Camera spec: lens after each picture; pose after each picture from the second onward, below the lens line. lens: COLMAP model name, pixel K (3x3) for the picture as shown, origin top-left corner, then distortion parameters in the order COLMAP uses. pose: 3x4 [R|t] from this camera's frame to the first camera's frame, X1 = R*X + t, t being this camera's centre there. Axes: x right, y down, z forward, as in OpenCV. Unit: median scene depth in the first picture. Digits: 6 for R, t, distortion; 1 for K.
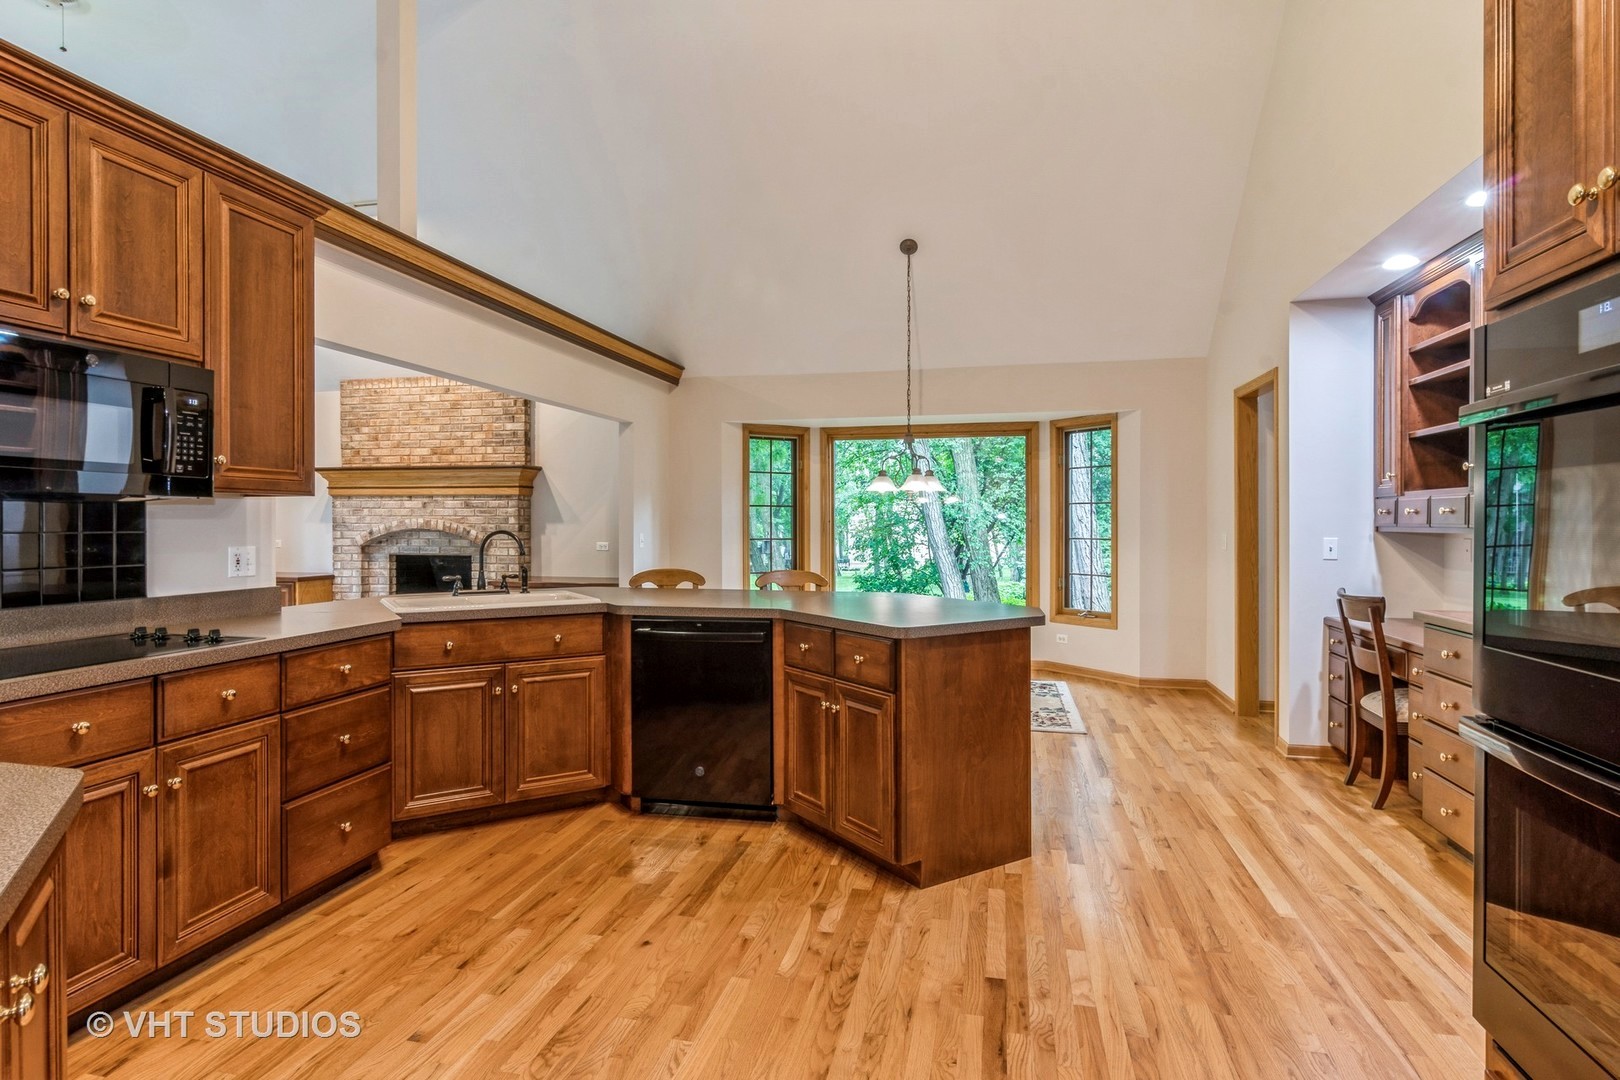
lens RADIAL K [[867.2, 0, 800.9], [0, 867.2, 528.9], [0, 0, 1]] dist [-0.003382, 0.004427]
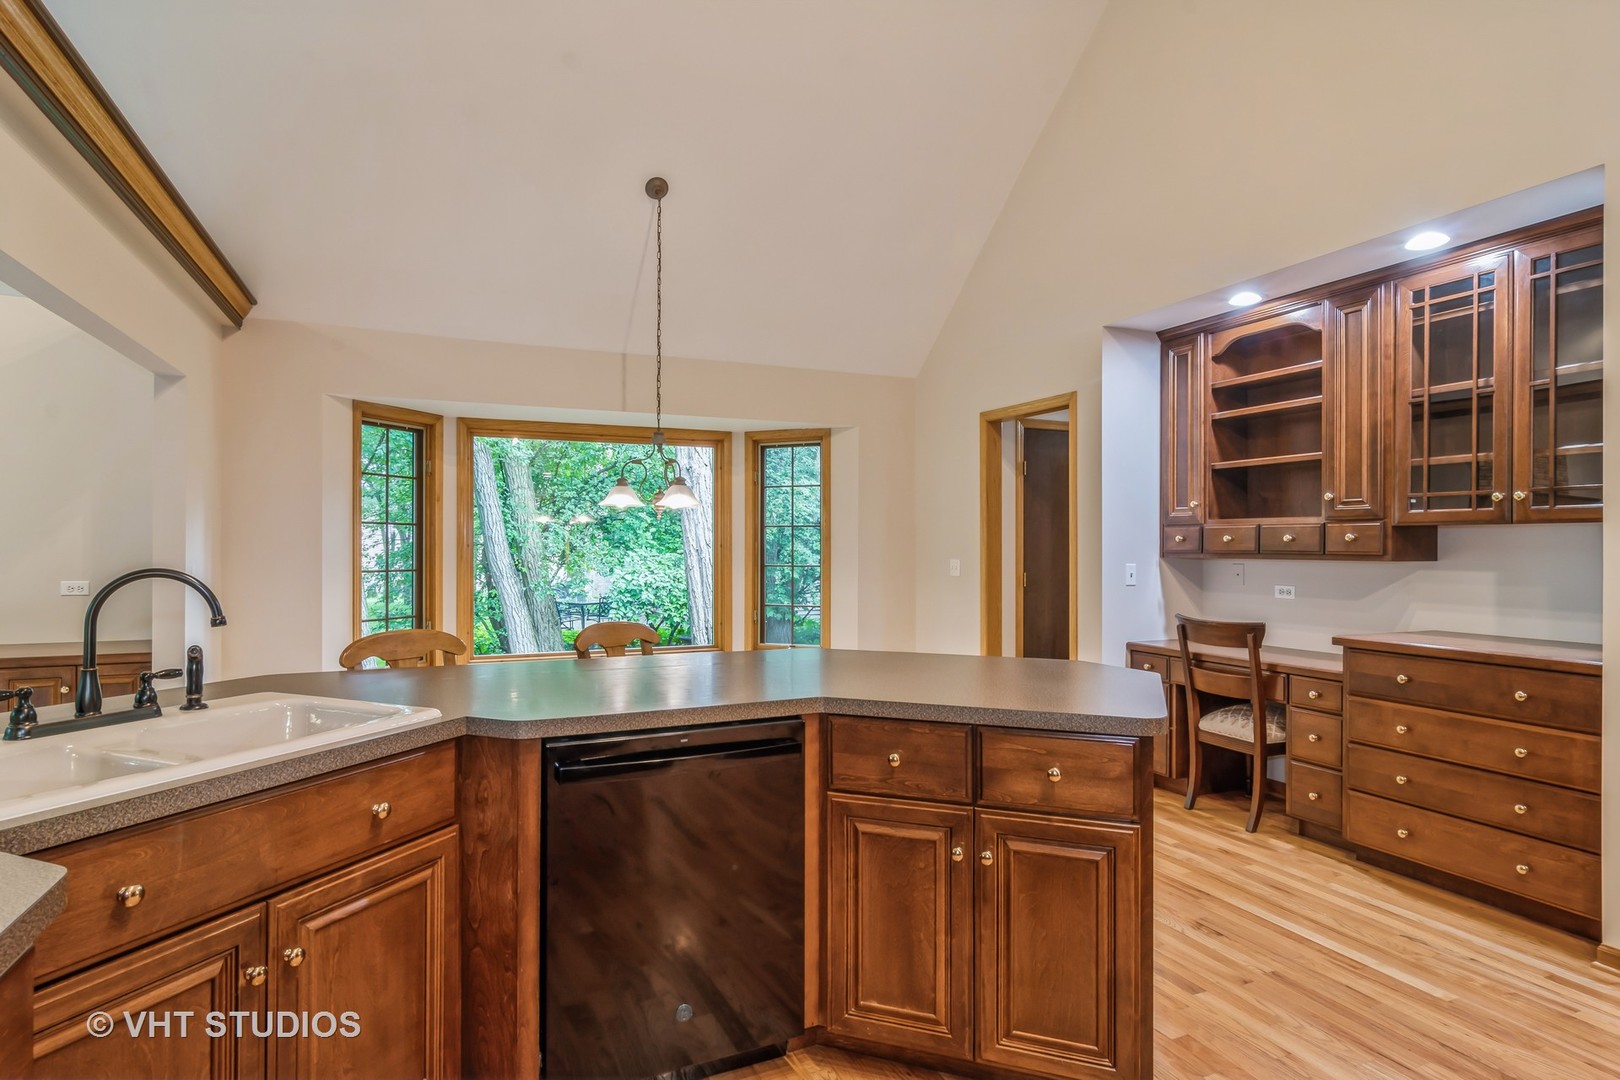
lens RADIAL K [[867.2, 0, 806.2], [0, 867.2, 542.3], [0, 0, 1]] dist [-0.003382, 0.004427]
pose [[0.802709, 0.004673, 0.596352, -0.203104], [0.001865, 0.999945, -0.010346, -0.003873], [-0.596368, 0.009417, 0.802656, 0.278817]]
